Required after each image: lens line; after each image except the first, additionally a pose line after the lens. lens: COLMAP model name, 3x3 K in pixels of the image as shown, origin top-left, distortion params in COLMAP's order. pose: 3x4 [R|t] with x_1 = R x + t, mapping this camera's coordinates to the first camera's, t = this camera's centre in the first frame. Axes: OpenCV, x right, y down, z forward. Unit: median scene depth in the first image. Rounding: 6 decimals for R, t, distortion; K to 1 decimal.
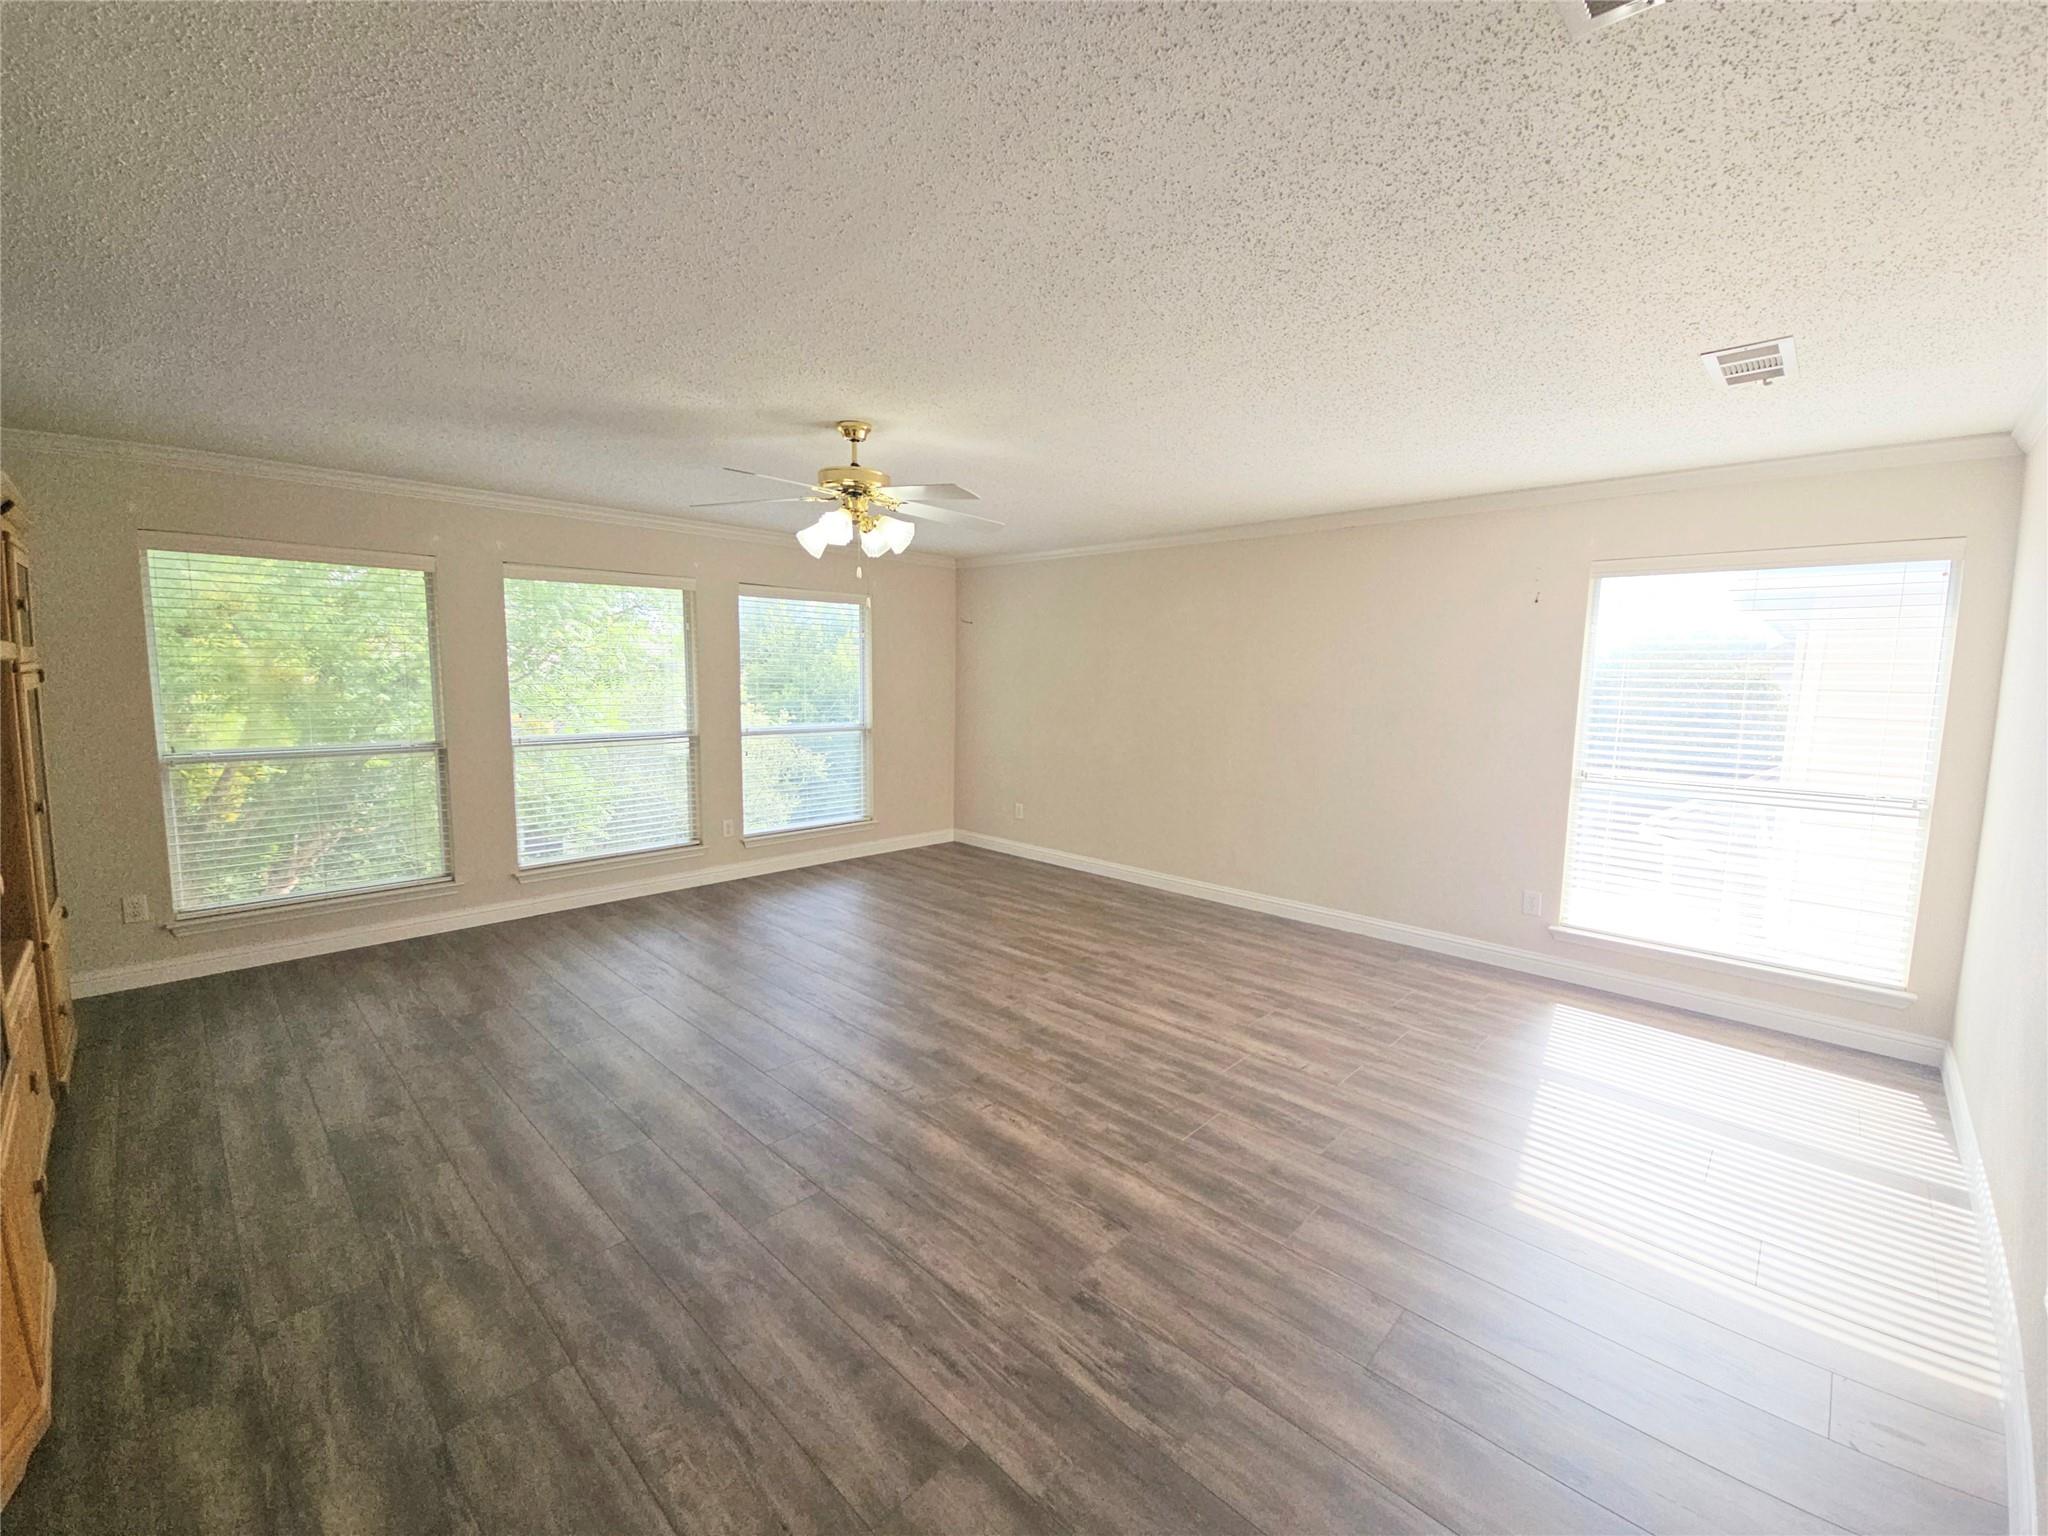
lens RADIAL K [[841.4, 0, 1003.8], [0, 841.4, 766.5], [0, 0, 1]] dist [0.018641, -0.015171]
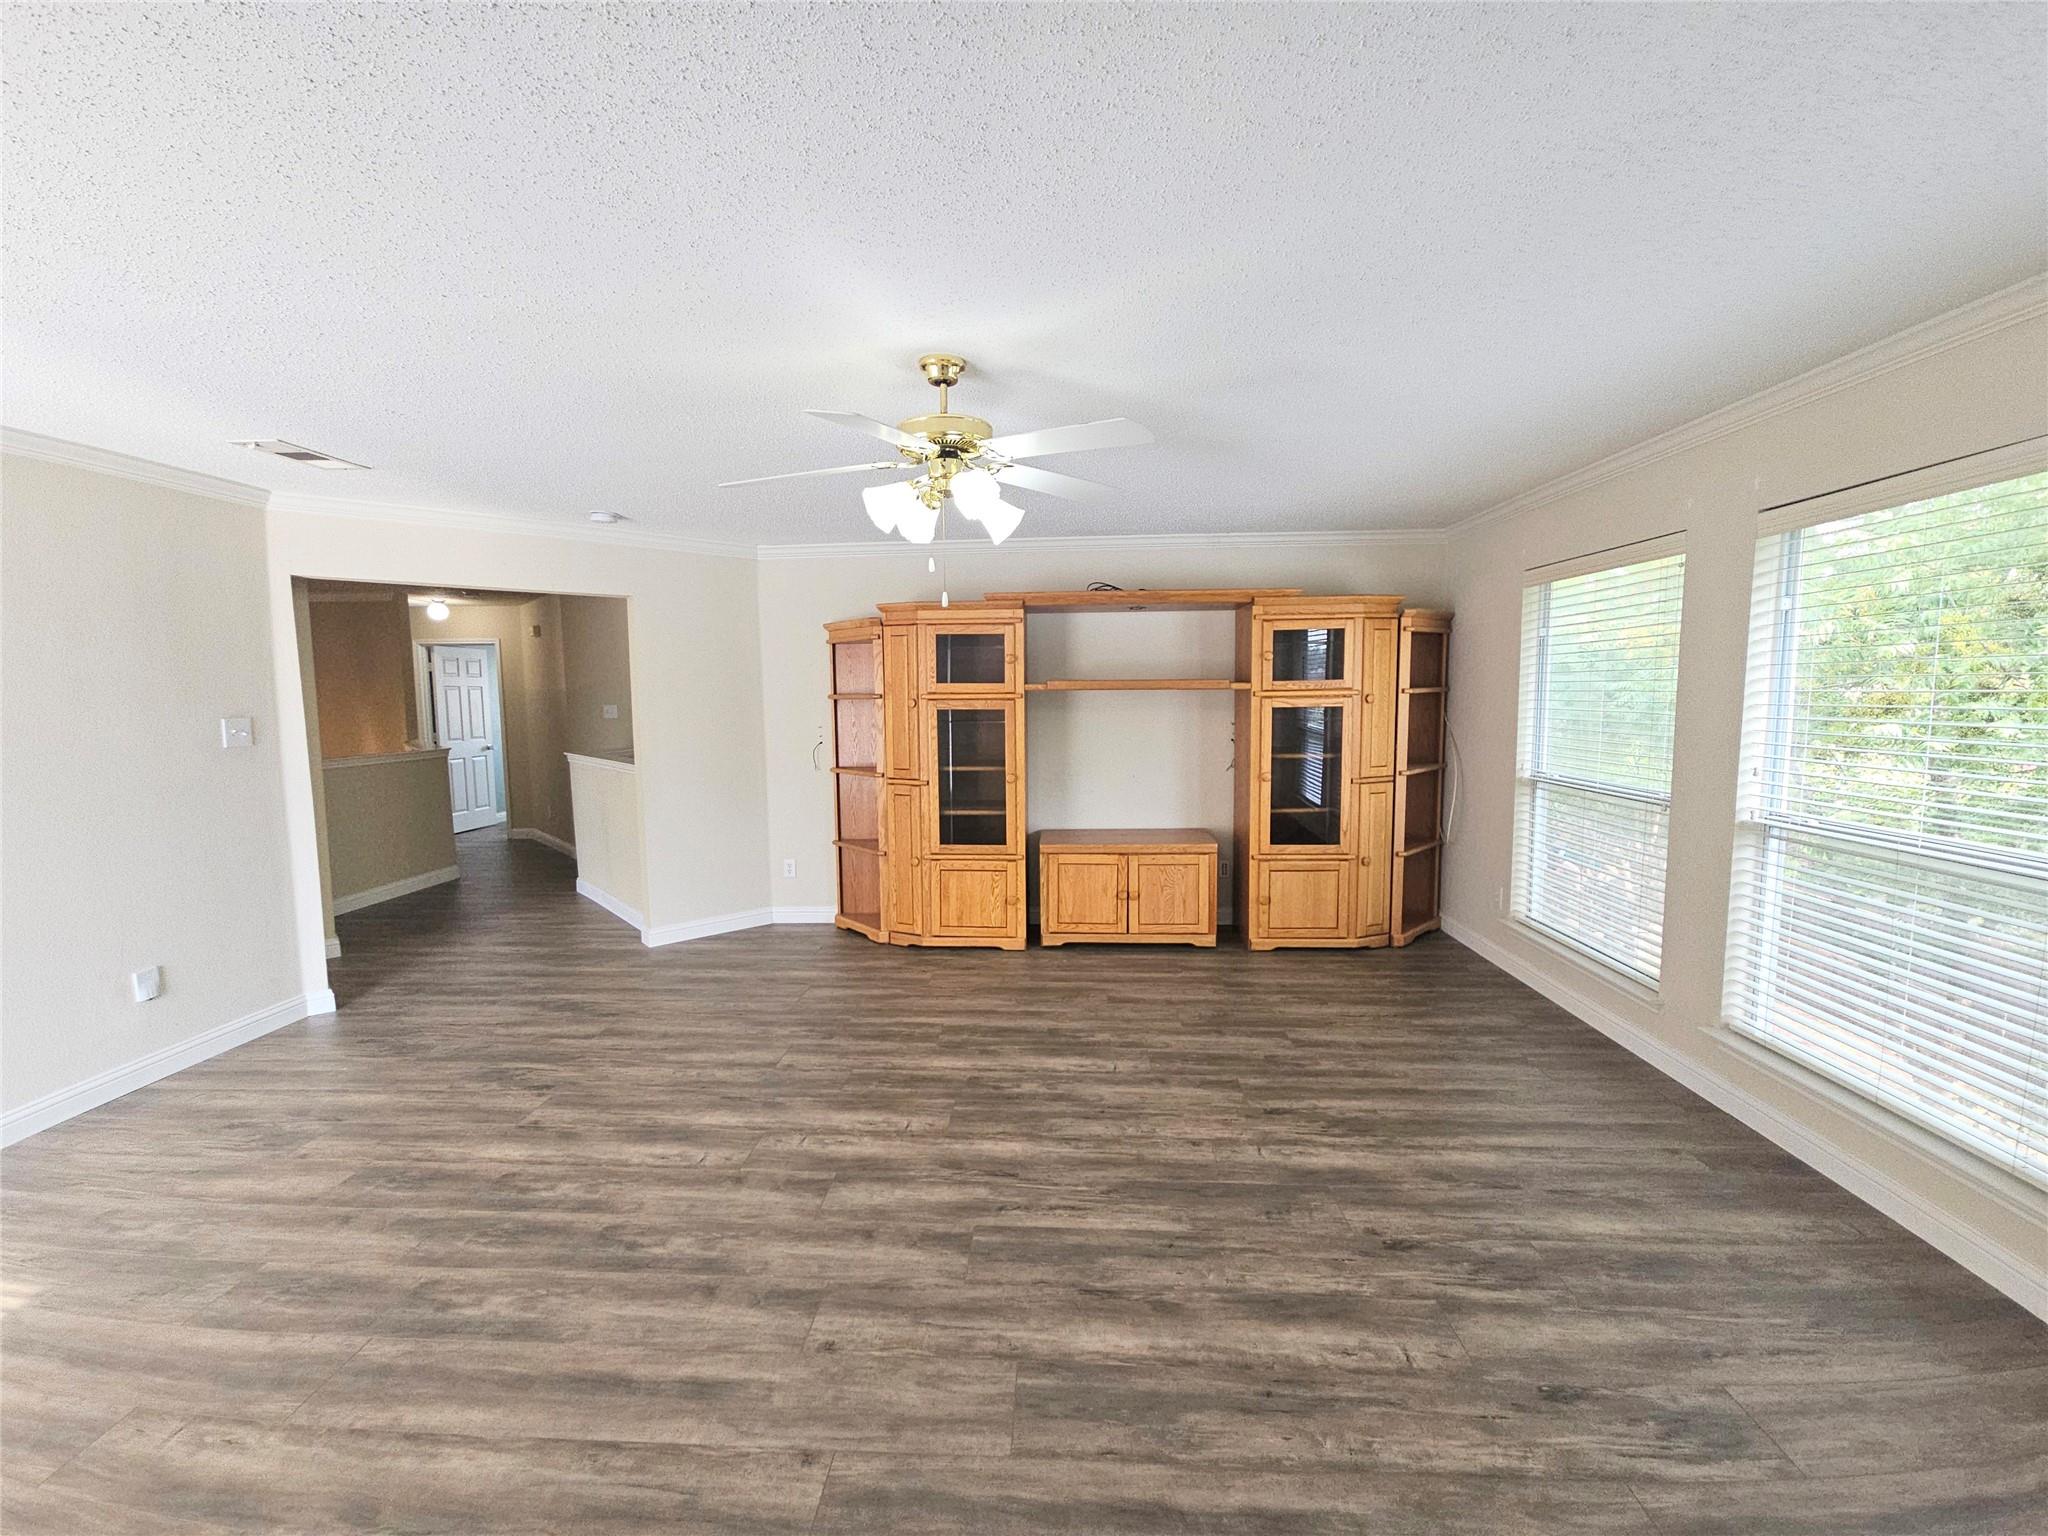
lens RADIAL K [[841.4, 0, 1003.8], [0, 841.4, 766.5], [0, 0, 1]] dist [0.018641, -0.015171]
pose [[-0.757024, 0.048687, -0.651570, 0.316155], [-0.074449, 0.984298, 0.160047, -0.192941], [0.649131, 0.169668, -0.741513, 1.851853]]
